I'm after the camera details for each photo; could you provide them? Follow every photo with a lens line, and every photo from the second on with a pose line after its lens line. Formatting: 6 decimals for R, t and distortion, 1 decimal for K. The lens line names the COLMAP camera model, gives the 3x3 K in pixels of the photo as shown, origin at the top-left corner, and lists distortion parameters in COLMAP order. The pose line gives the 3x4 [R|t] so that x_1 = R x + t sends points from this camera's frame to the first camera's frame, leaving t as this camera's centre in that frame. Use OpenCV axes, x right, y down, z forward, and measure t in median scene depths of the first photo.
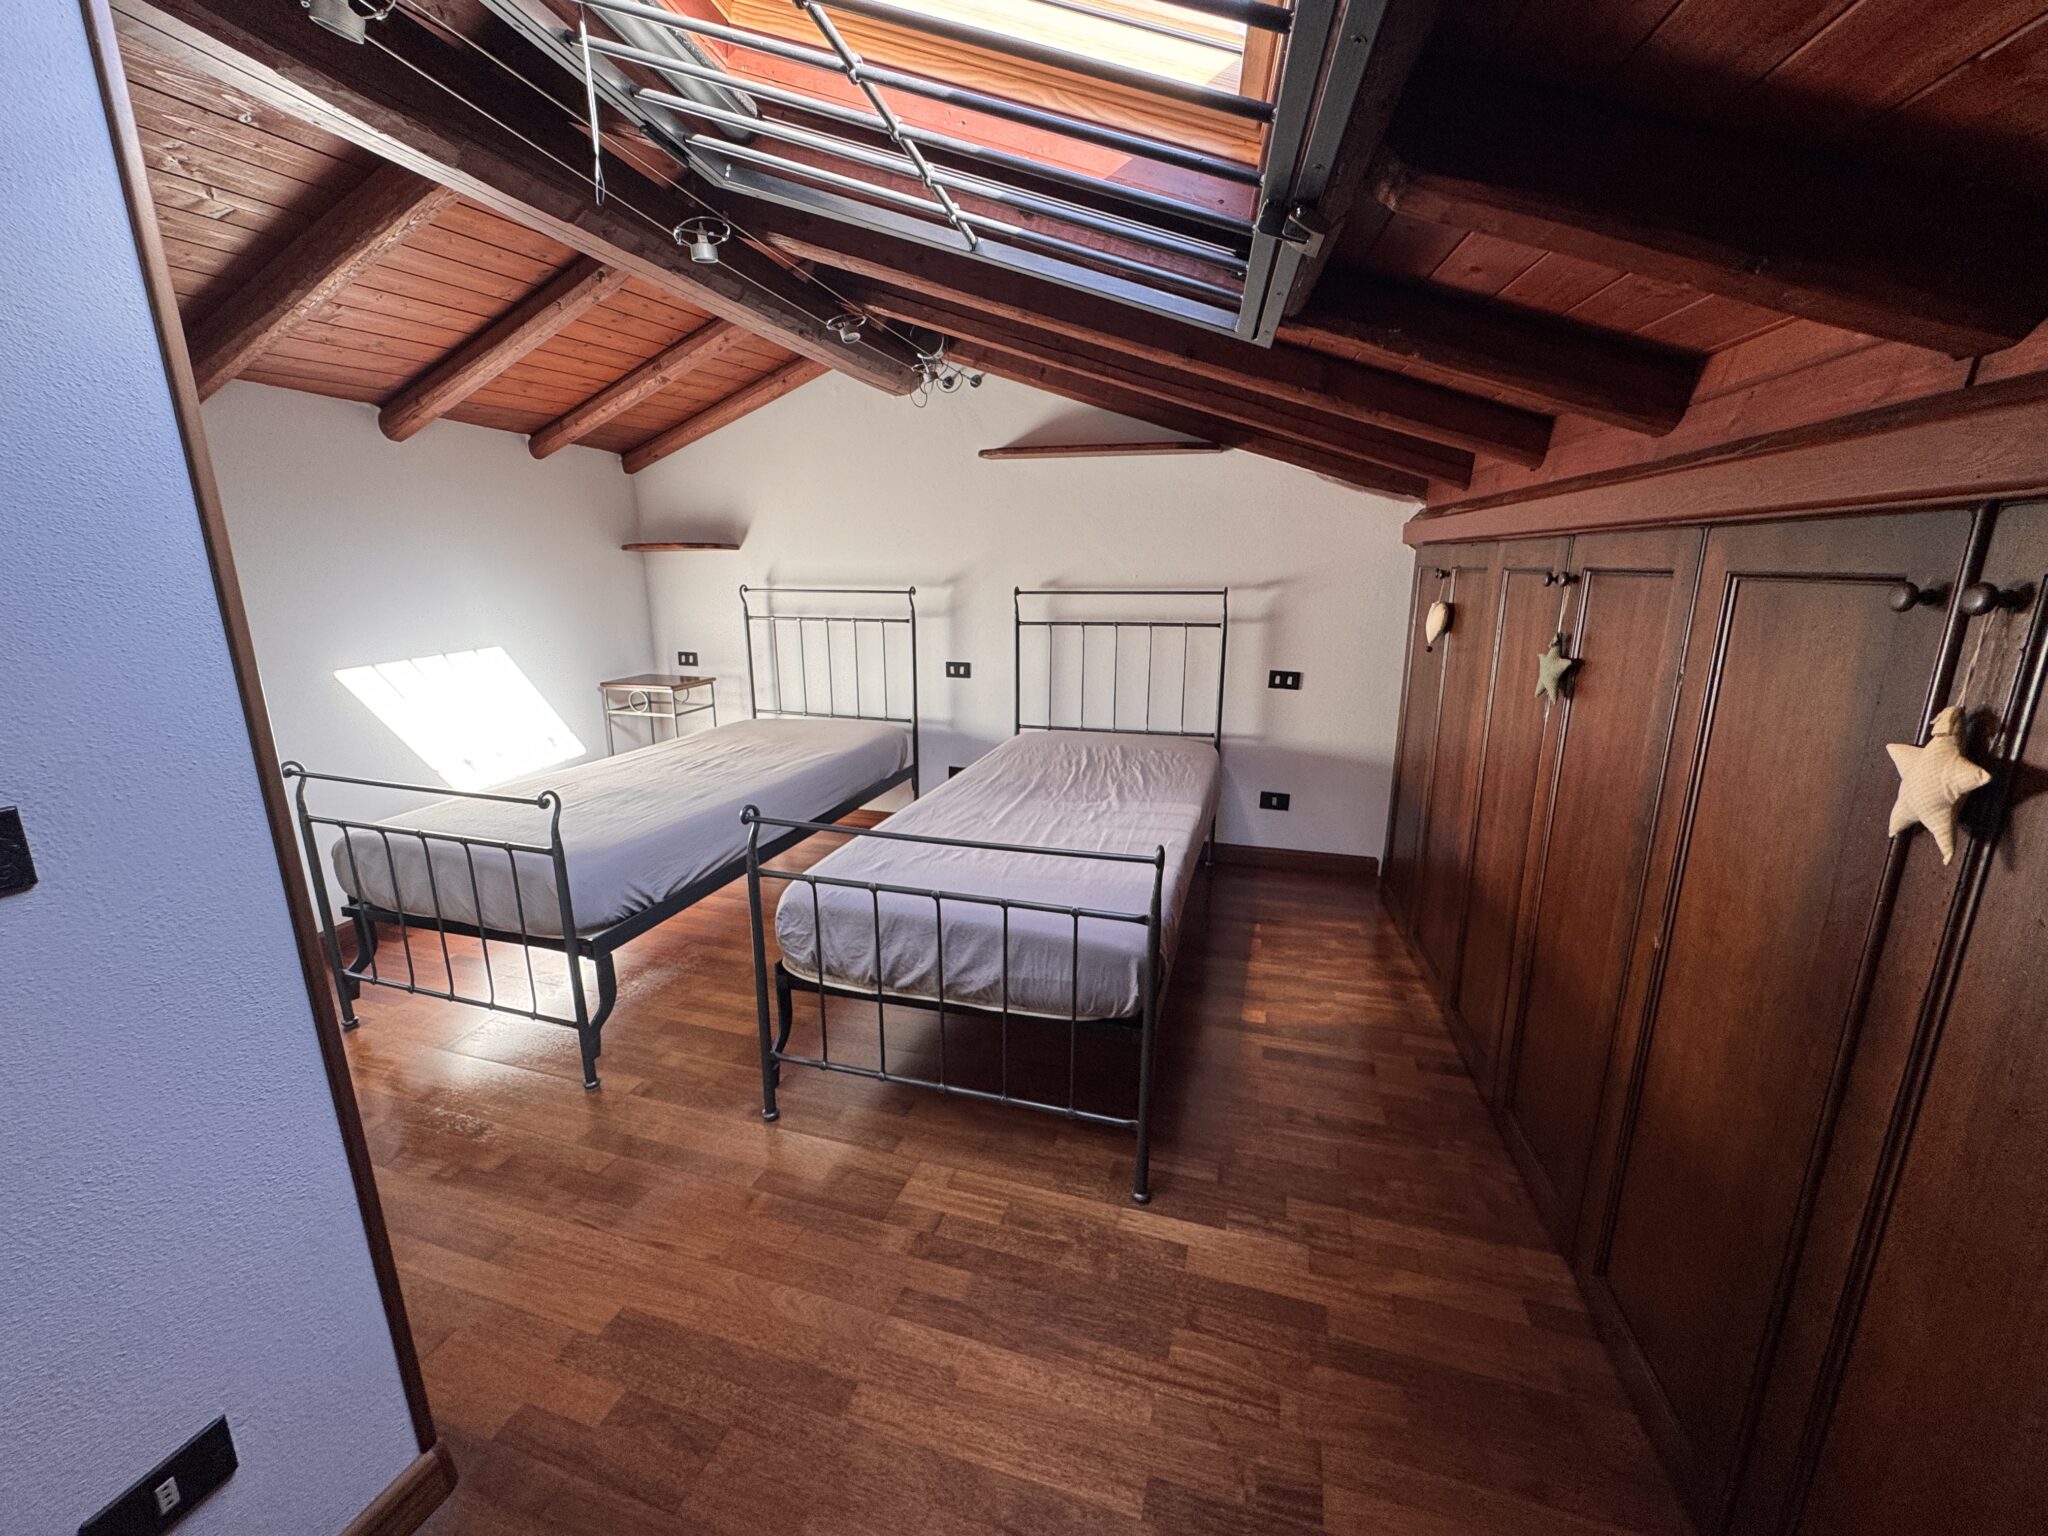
lens RADIAL K [[826.2, 0, 1020.3], [0, 826.2, 763.3], [0, 0, 1]] dist [0.000983, 0.000499]
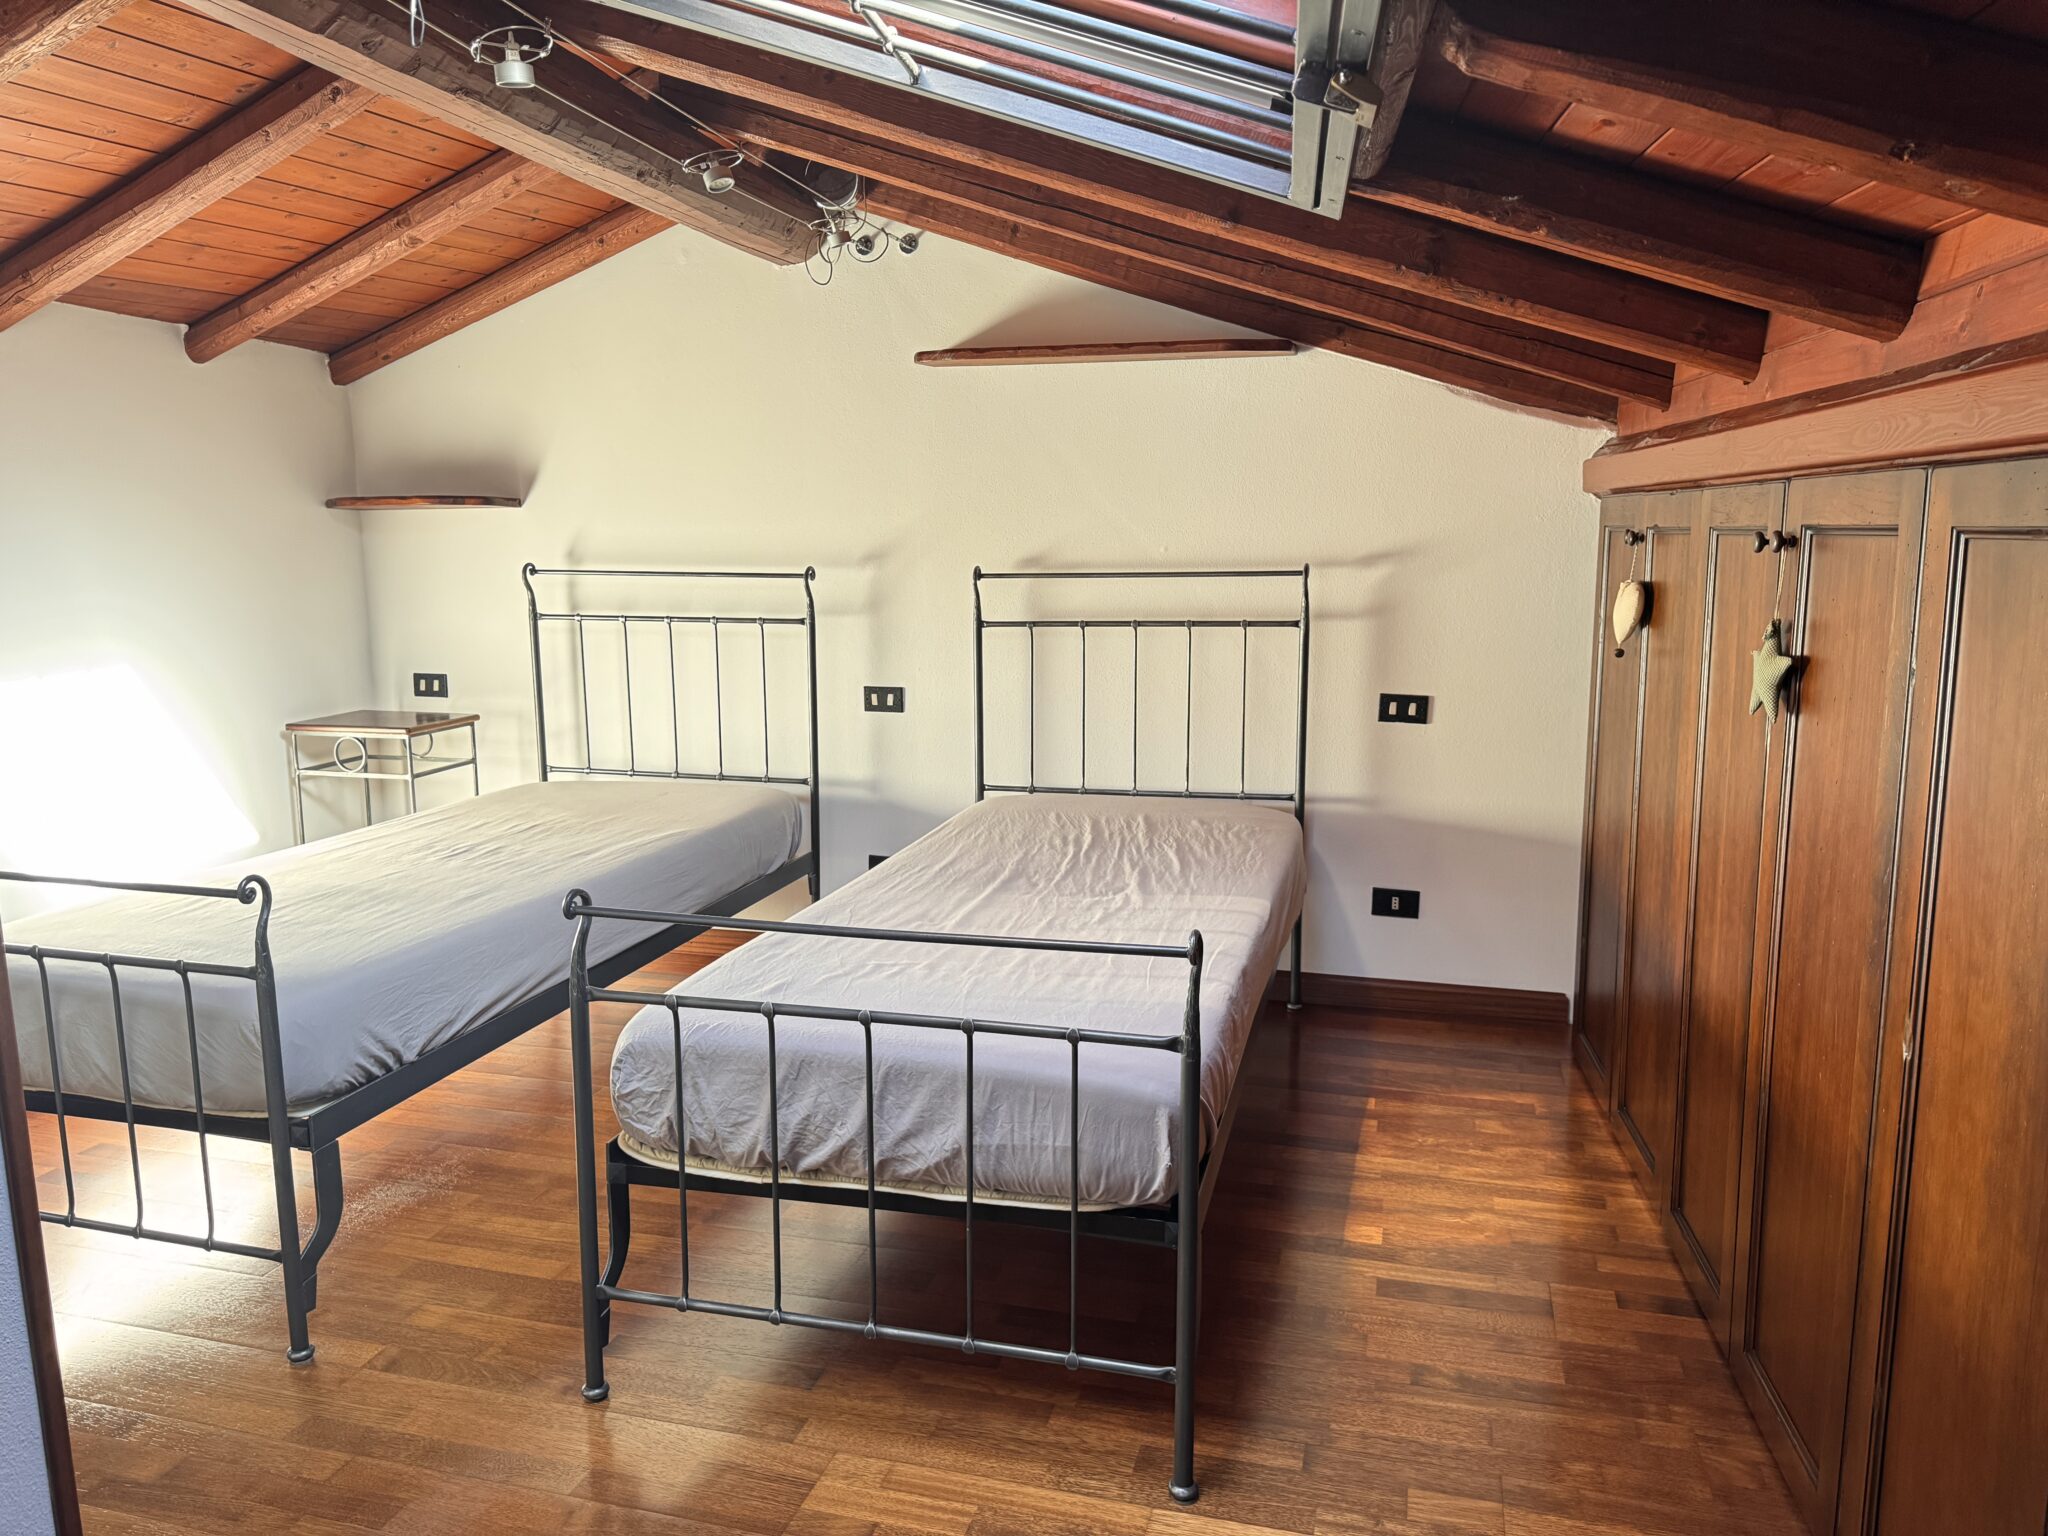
lens RADIAL K [[1445.9, 0, 1017.5], [0, 1445.9, 768.2], [0, 0, 1]] dist [0.084708, -0.101629]
pose [[0.999612, -0.009378, 0.026232, -0.006109], [0.011319, 0.997131, -0.074848, 0.037619], [-0.025455, 0.075116, 0.996850, -0.142661]]
